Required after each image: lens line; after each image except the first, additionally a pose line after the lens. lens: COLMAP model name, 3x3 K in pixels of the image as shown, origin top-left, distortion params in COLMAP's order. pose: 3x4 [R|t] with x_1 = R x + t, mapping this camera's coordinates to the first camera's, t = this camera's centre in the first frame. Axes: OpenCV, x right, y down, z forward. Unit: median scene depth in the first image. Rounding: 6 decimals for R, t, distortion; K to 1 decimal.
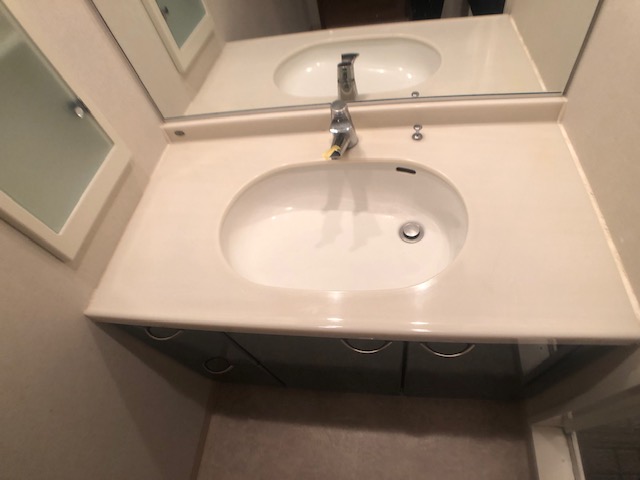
lens RADIAL K [[347.6, 0, 320.2], [0, 347.6, 227.8], [0, 0, 1]] dist [-0.087272, 0.000169]
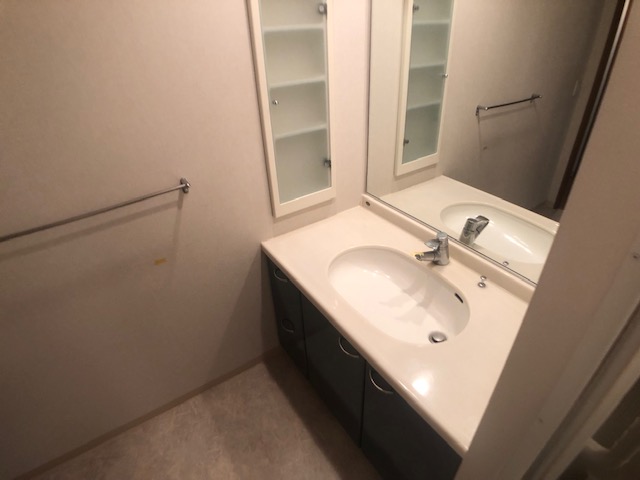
lens RADIAL K [[347.6, 0, 320.2], [0, 347.6, 227.8], [0, 0, 1]] dist [-0.087272, 0.000169]
pose [[0.644090, 0.516350, -0.564385, 0.473873], [-0.658500, 0.749718, -0.065586, 0.077059], [0.389264, 0.413891, 0.822902, -0.446742]]
